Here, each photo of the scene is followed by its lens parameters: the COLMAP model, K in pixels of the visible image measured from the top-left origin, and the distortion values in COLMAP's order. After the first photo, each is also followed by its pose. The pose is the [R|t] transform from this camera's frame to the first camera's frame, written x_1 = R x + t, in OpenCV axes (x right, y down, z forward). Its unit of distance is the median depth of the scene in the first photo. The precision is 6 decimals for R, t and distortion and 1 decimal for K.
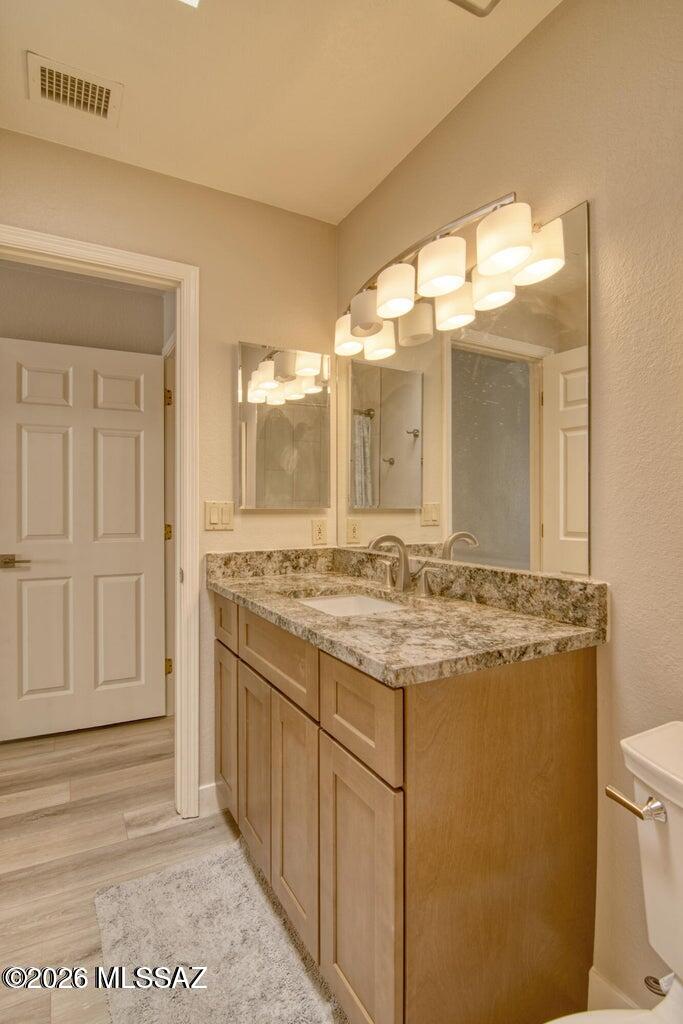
lens RADIAL K [[502.0, 0, 341.5], [0, 502.0, 512.0], [0, 0, 1]] dist [-0.001966, -0.016613]
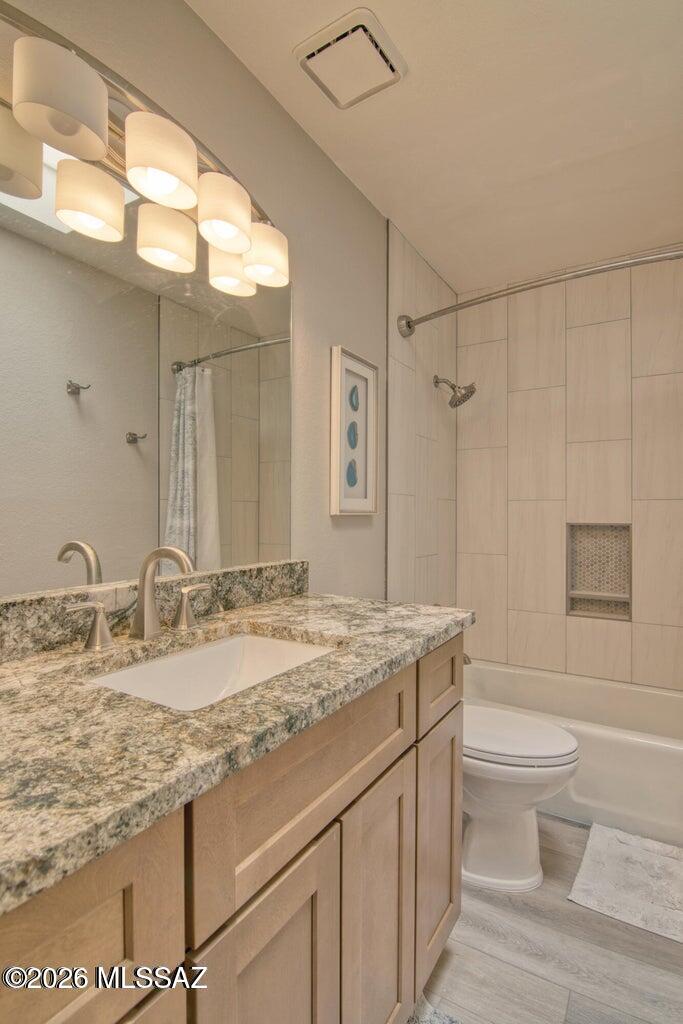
lens RADIAL K [[502.0, 0, 341.5], [0, 502.0, 512.0], [0, 0, 1]] dist [-0.001966, -0.016613]
pose [[-0.480062, -0.003015, 0.877229, -0.671824], [0.000962, 0.999992, 0.003964, -0.000932], [-0.877234, 0.002747, -0.480056, 1.342472]]
